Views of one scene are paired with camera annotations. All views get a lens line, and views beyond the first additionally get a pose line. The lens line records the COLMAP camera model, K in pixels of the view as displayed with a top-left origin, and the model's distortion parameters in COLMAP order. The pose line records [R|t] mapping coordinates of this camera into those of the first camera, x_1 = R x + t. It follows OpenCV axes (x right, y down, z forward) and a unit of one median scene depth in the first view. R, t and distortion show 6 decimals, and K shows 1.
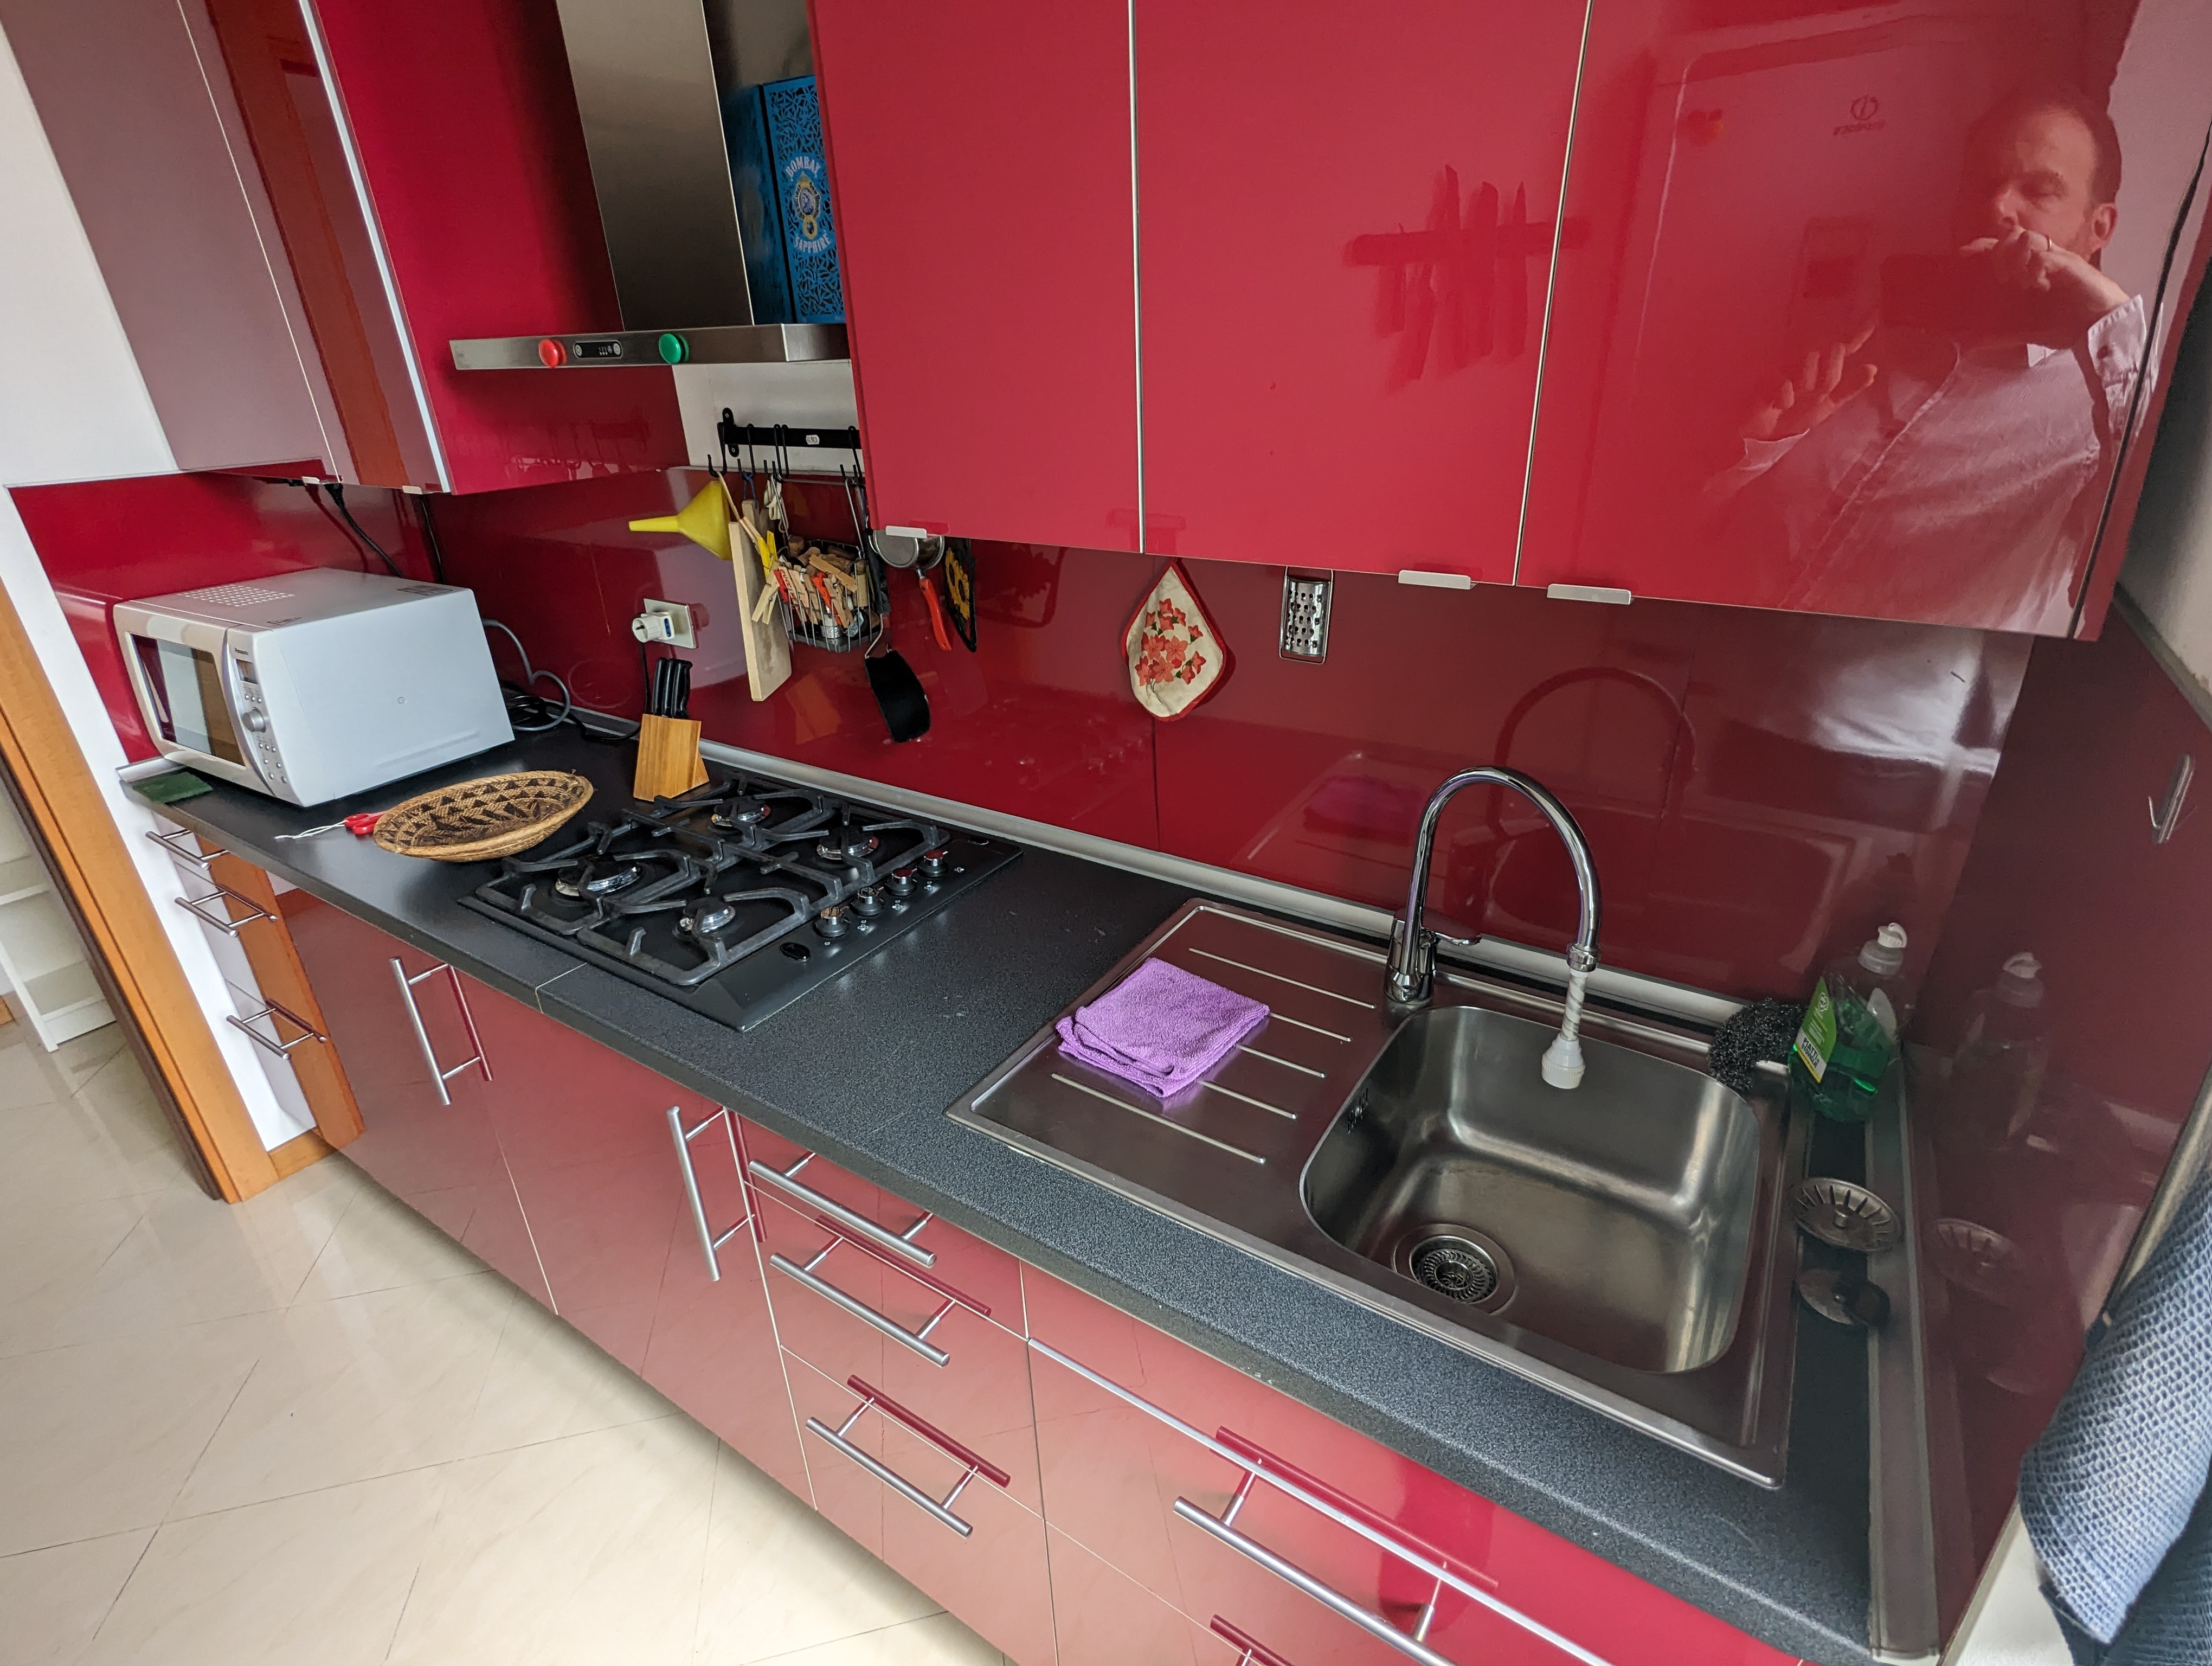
lens RADIAL K [[1051.8, 0, 1101.9], [0, 1051.8, 833.0], [0, 0, 1]] dist [-0.001399, -0.000431]
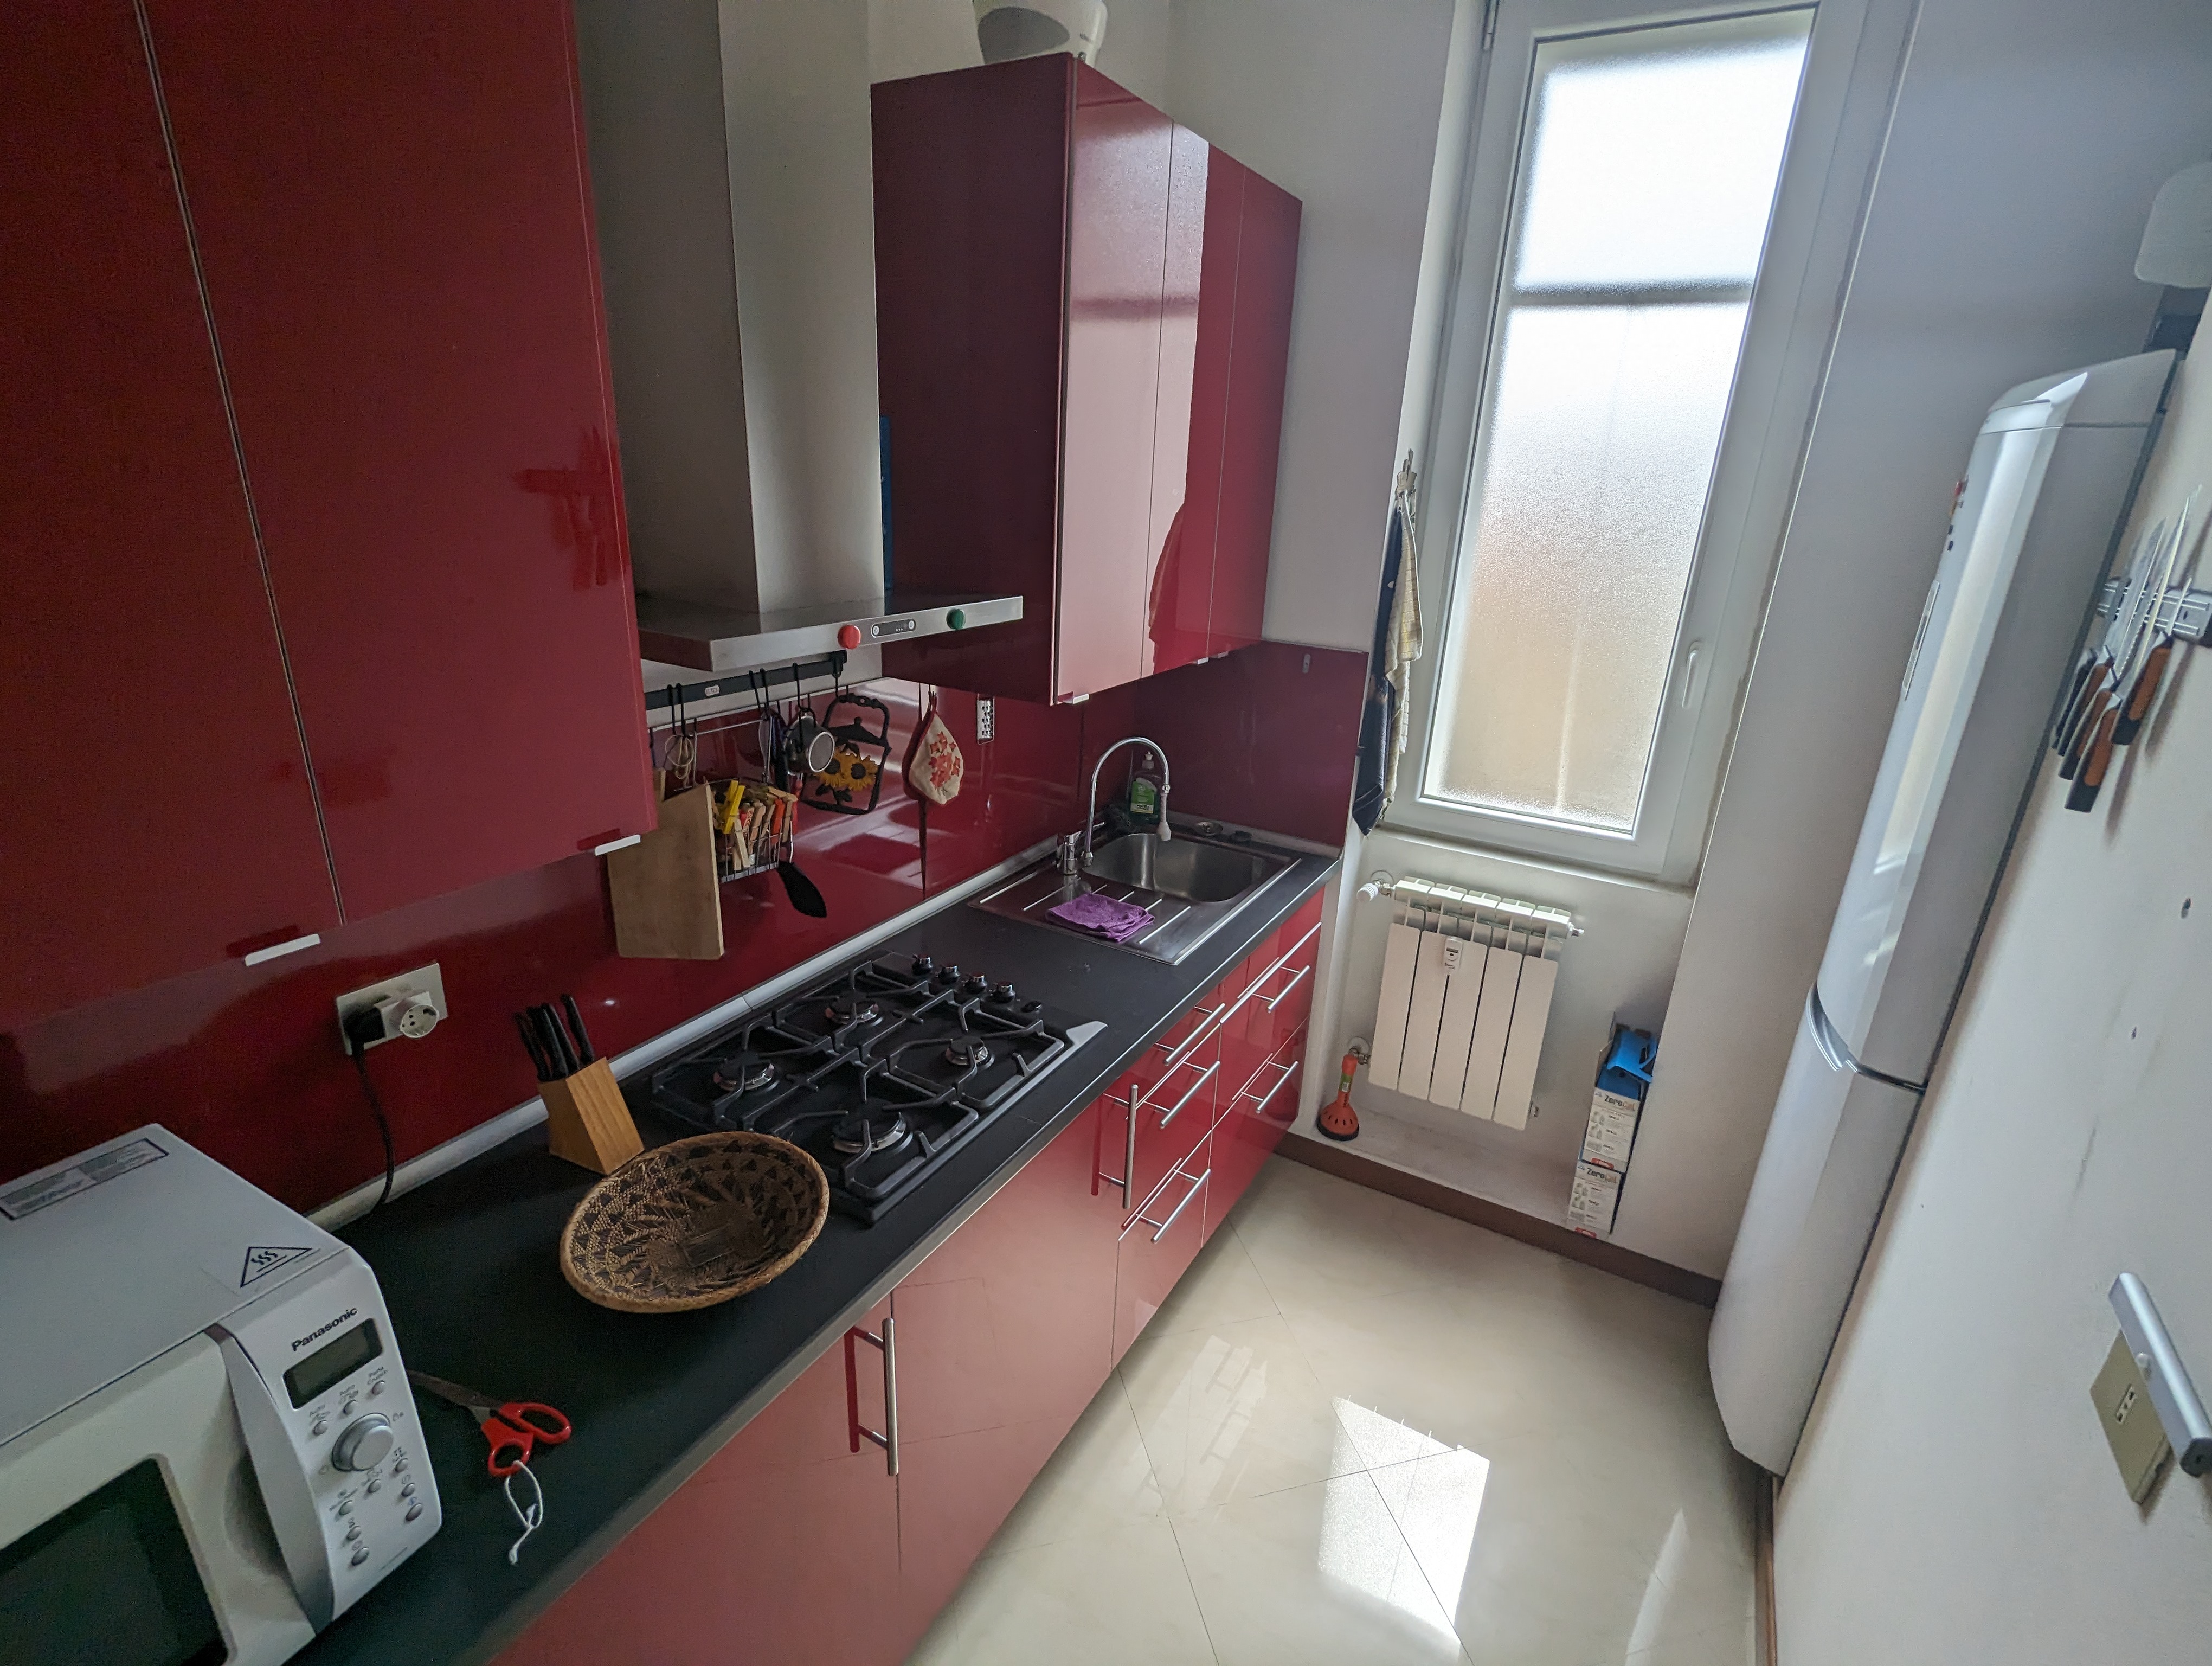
lens RADIAL K [[1051.8, 0, 1101.9], [0, 1051.8, 833.0], [0, 0, 1]] dist [-0.001399, -0.000431]
pose [[-0.052781, -0.302935, 0.951549, -1.365381], [0.381574, 0.874453, 0.299556, -0.417832], [-0.922830, 0.378897, 0.069437, 0.614846]]
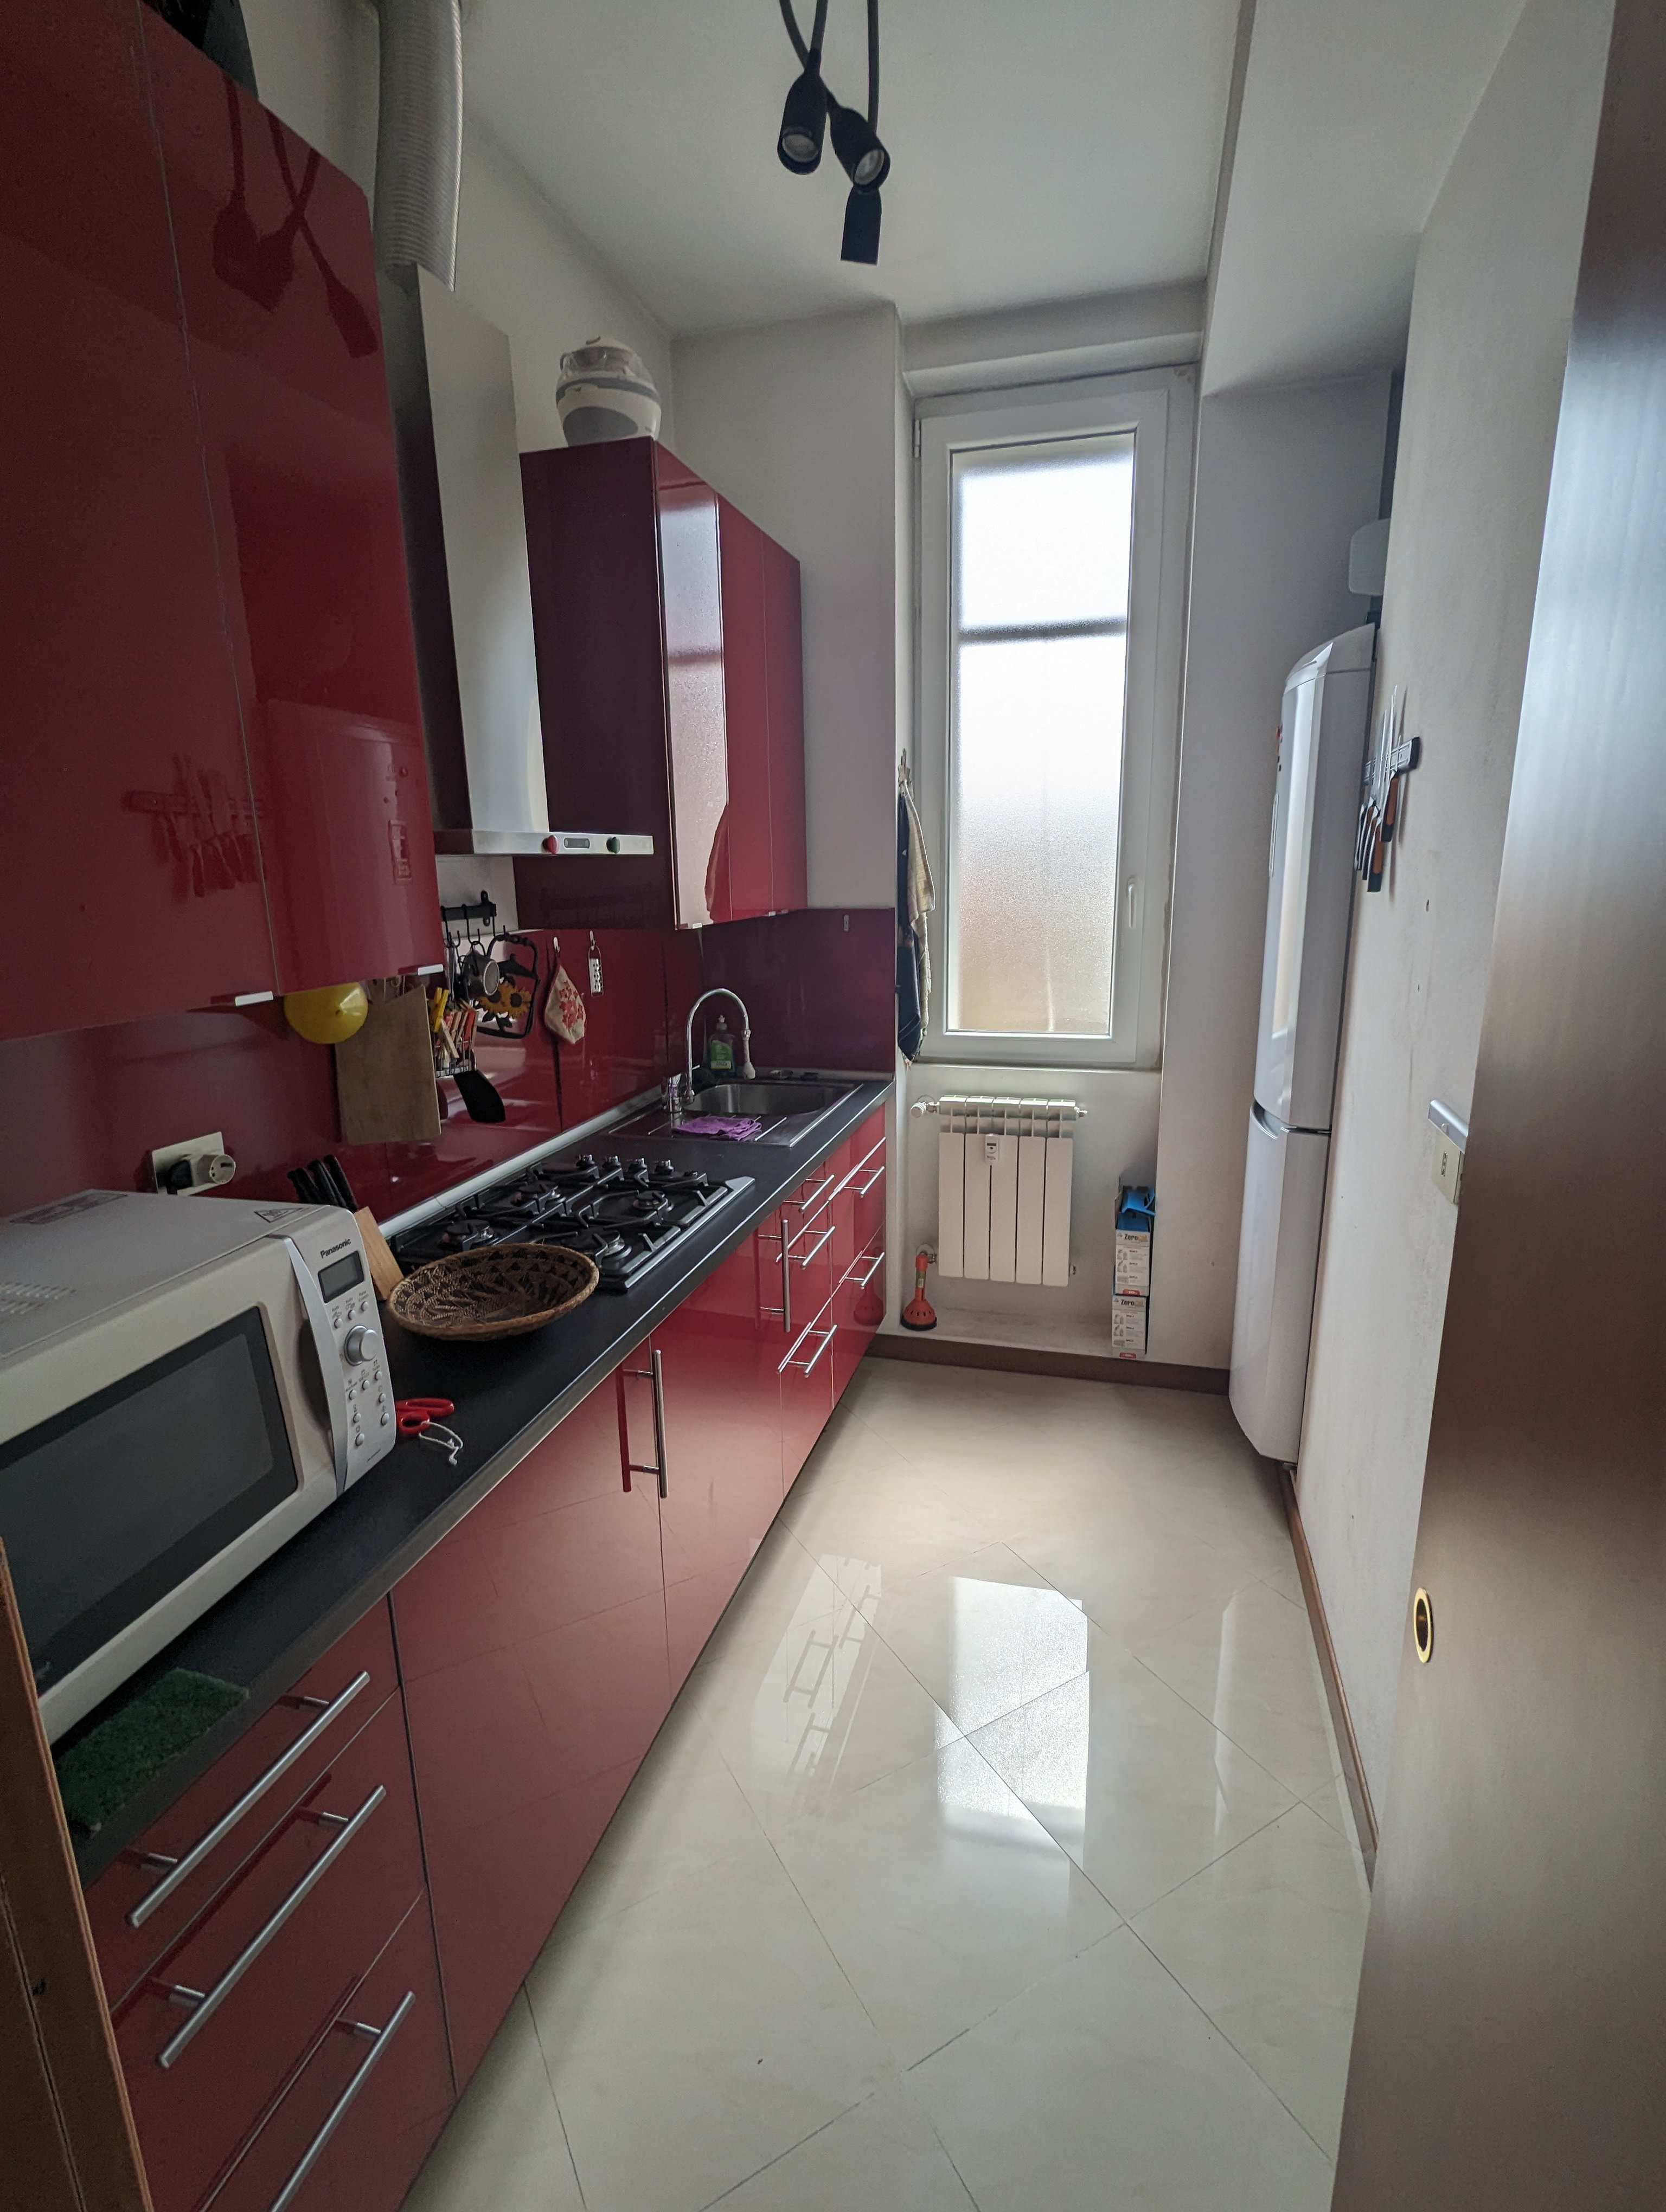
lens RADIAL K [[1051.8, 0, 833.0], [0, 1051.8, 1106.0], [0, 0, 1]] dist [-0.001399, -0.000431]
pose [[-0.301406, -0.180104, 0.936332, -1.690576], [0.422754, 0.854960, 0.300537, -0.346352], [-0.854654, 0.486422, -0.181550, 0.903764]]
